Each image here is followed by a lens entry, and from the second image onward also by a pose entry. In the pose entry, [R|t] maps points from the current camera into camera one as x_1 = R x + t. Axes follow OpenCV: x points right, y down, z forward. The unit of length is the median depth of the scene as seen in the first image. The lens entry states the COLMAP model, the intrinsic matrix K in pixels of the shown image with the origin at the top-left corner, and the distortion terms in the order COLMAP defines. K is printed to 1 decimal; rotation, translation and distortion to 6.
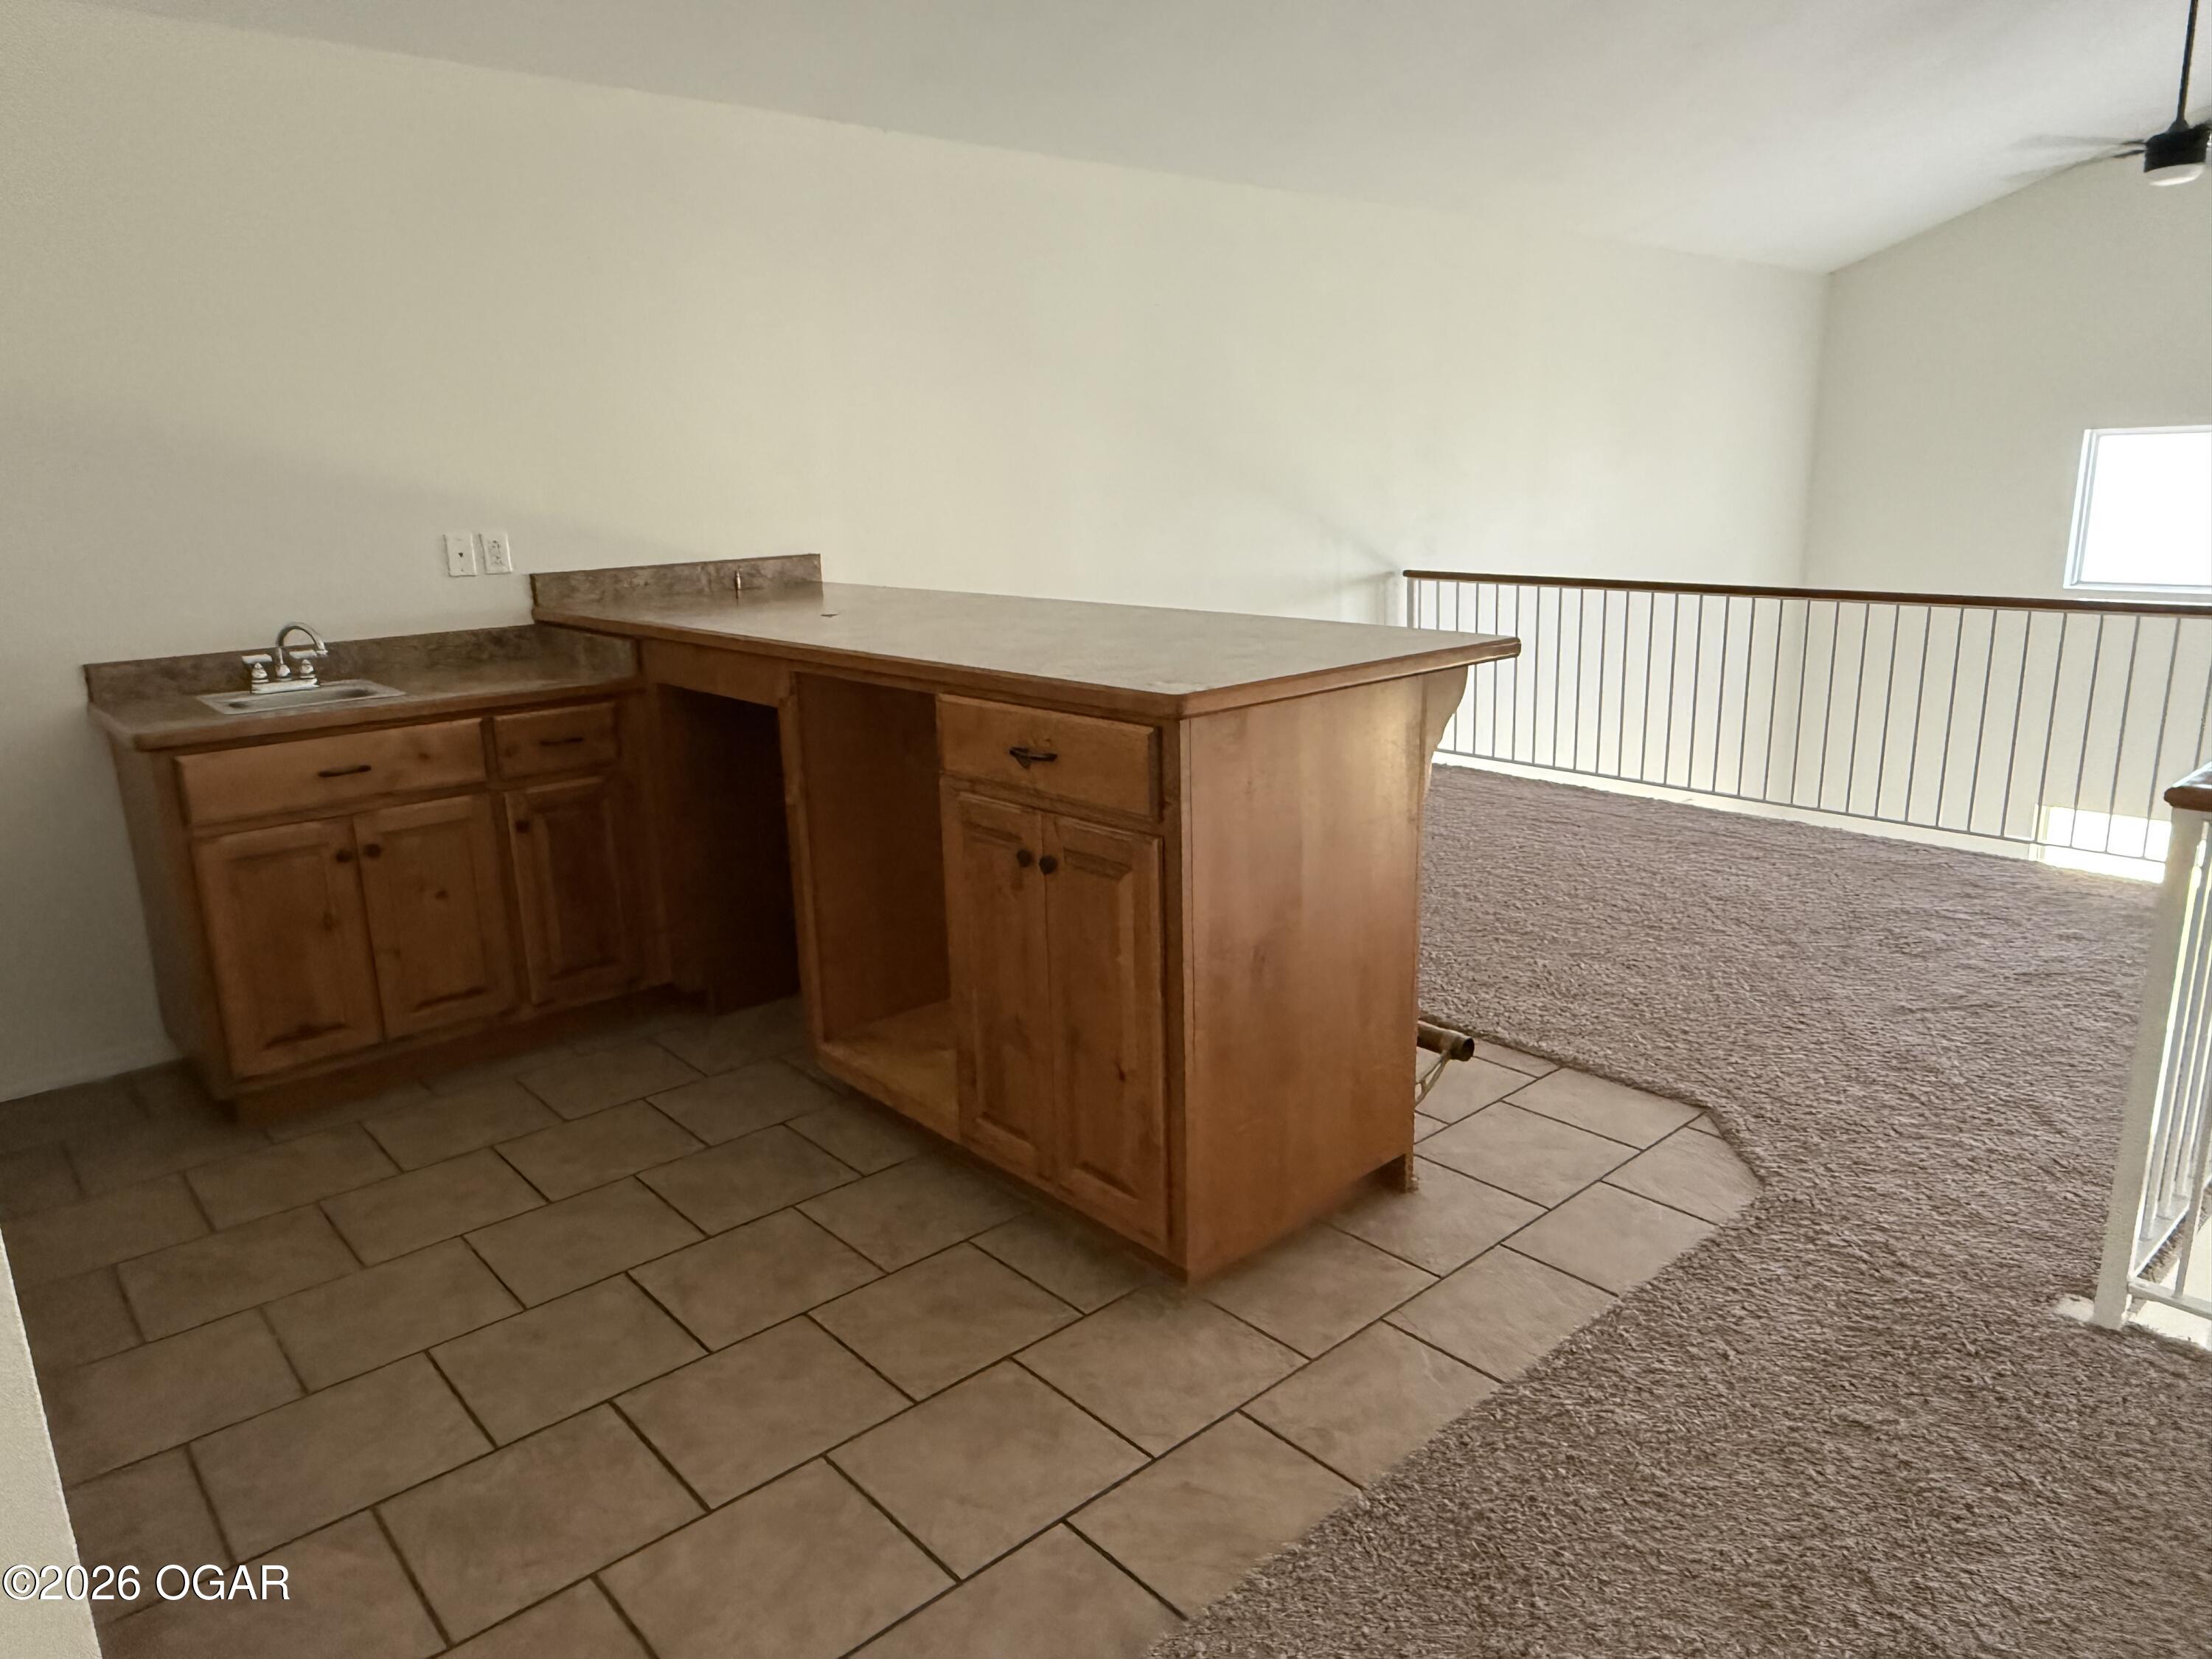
lens RADIAL K [[1437.7, 0, 1104.0], [0, 1437.7, 816.7], [0, 0, 1]] dist [-0.000415, 0.000407]
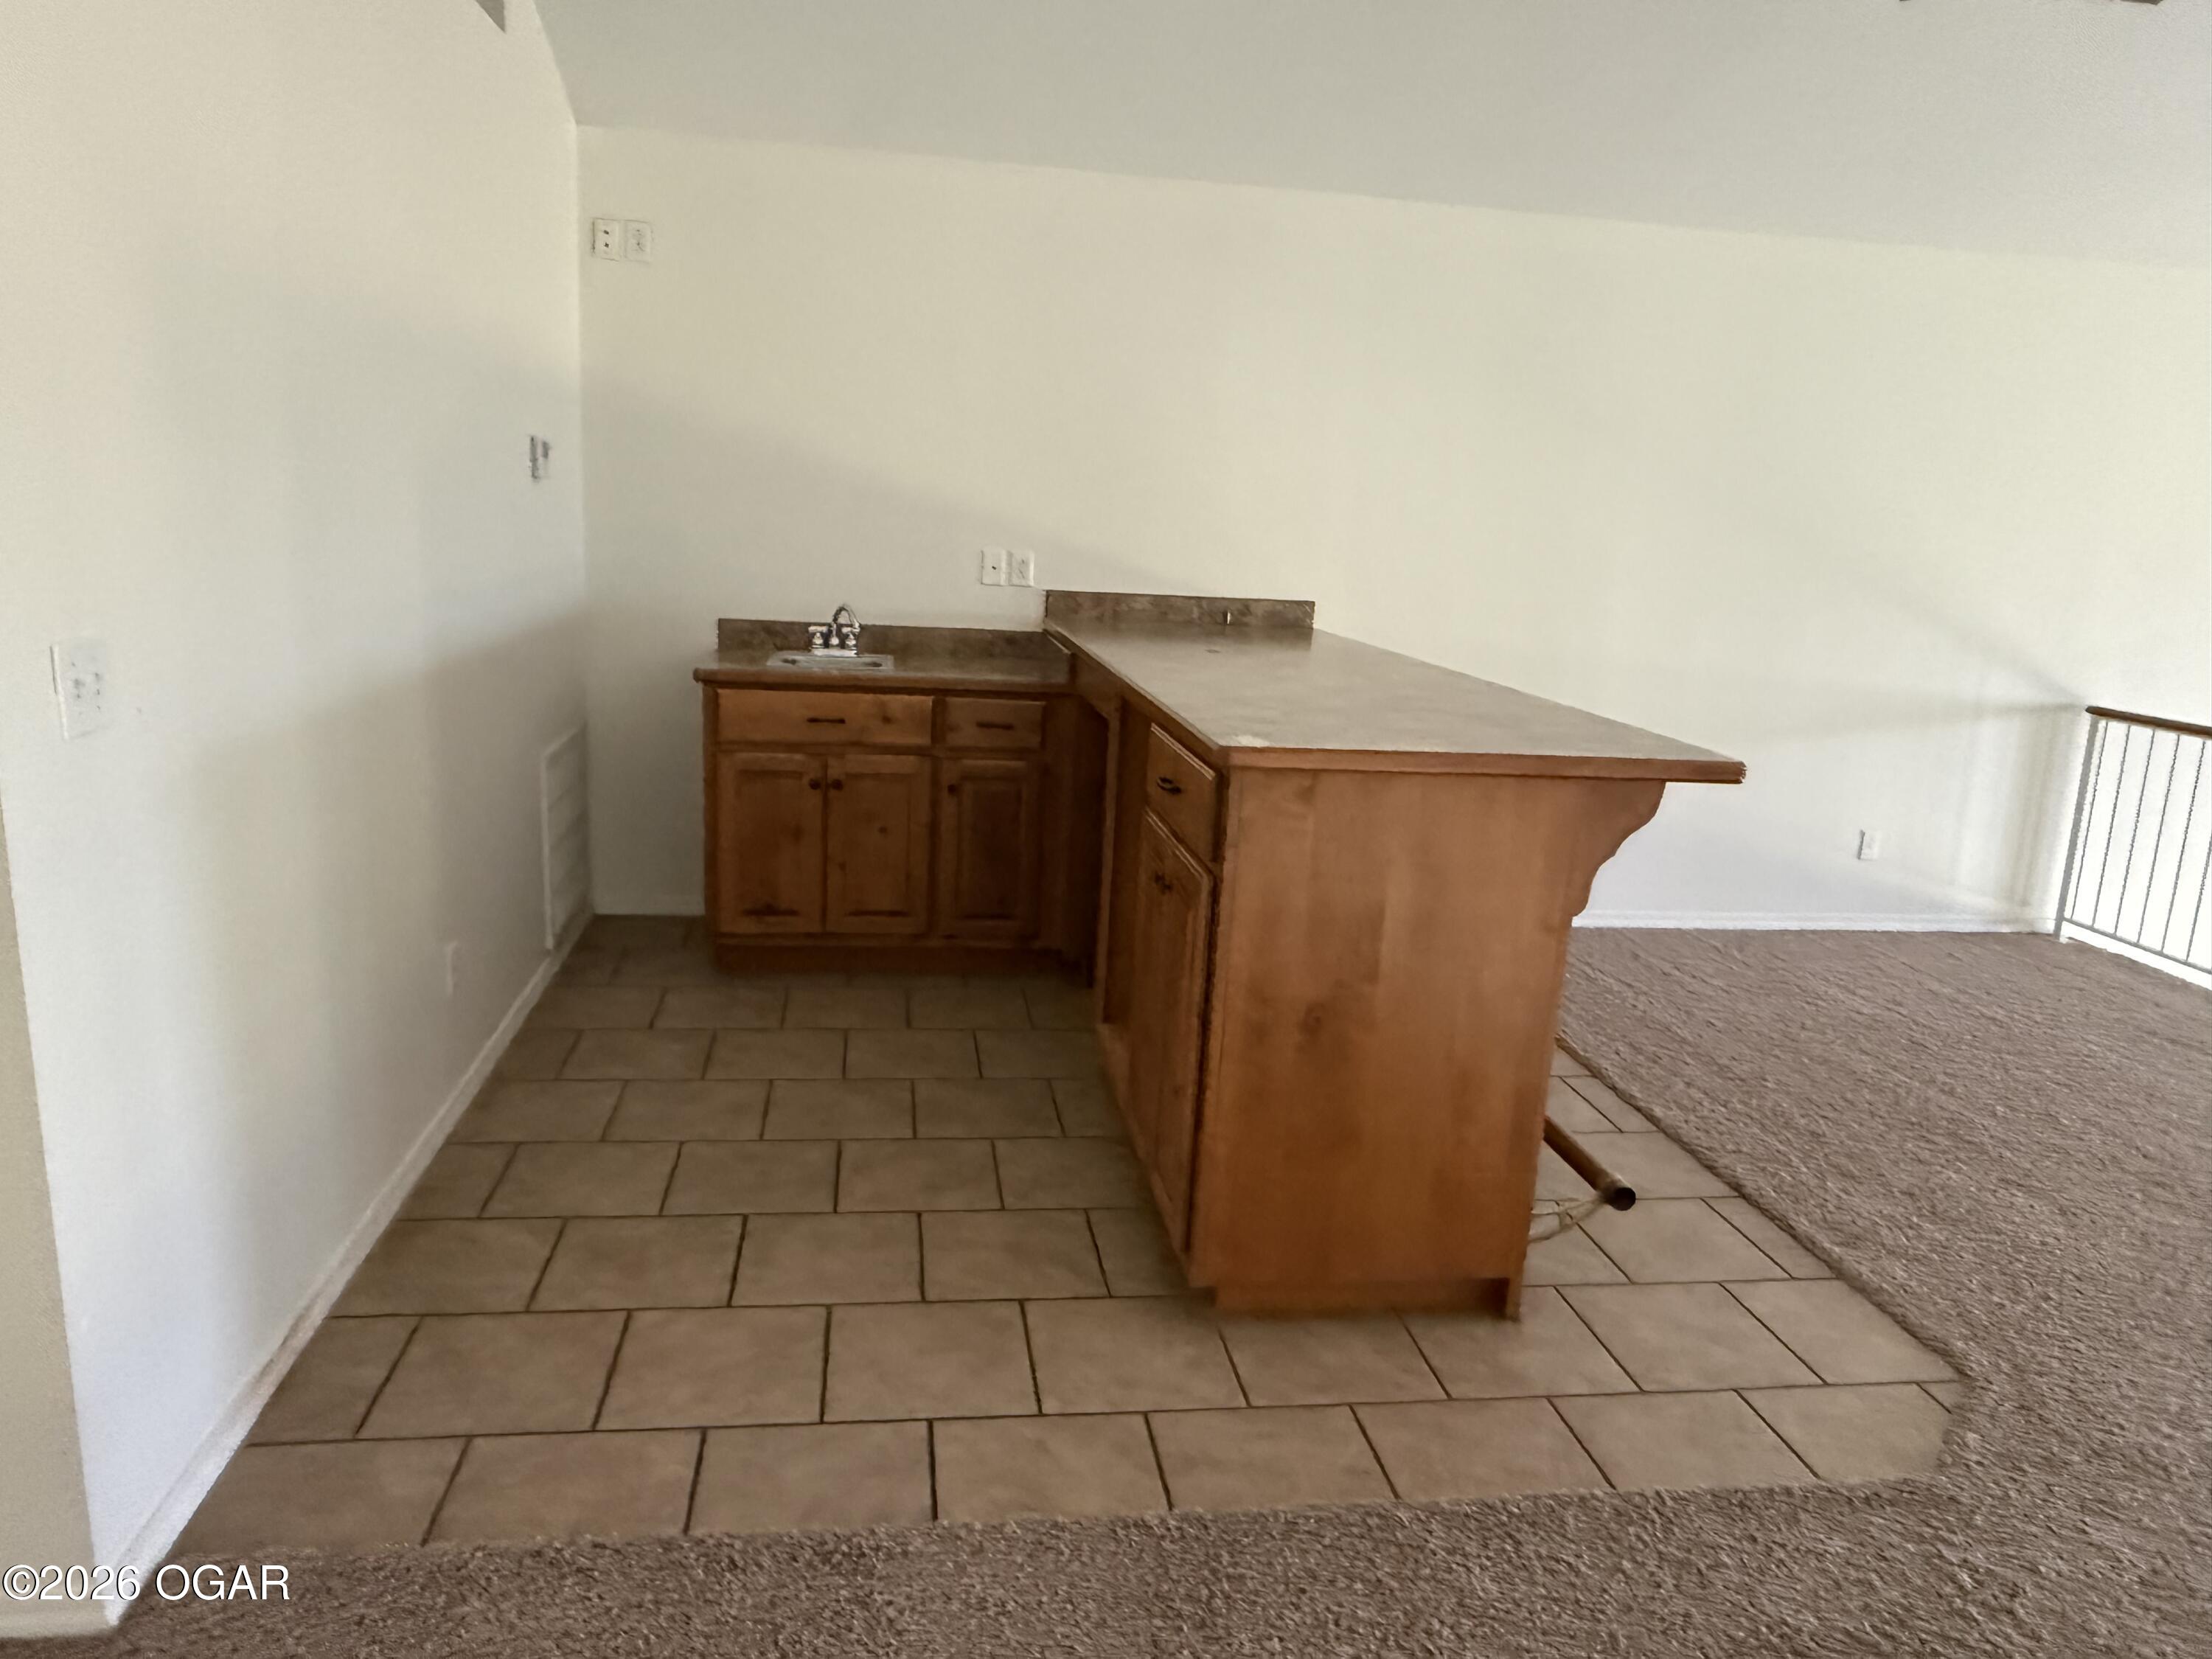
lens RADIAL K [[1437.7, 0, 1102.6], [0, 1437.7, 836.8], [0, 0, 1]] dist [-0.000415, 0.000407]
pose [[0.833388, 0.193213, -0.517815, 0.362349], [-0.204112, 0.978266, 0.036516, -0.026153], [0.513617, 0.075260, 0.854713, 0.025606]]
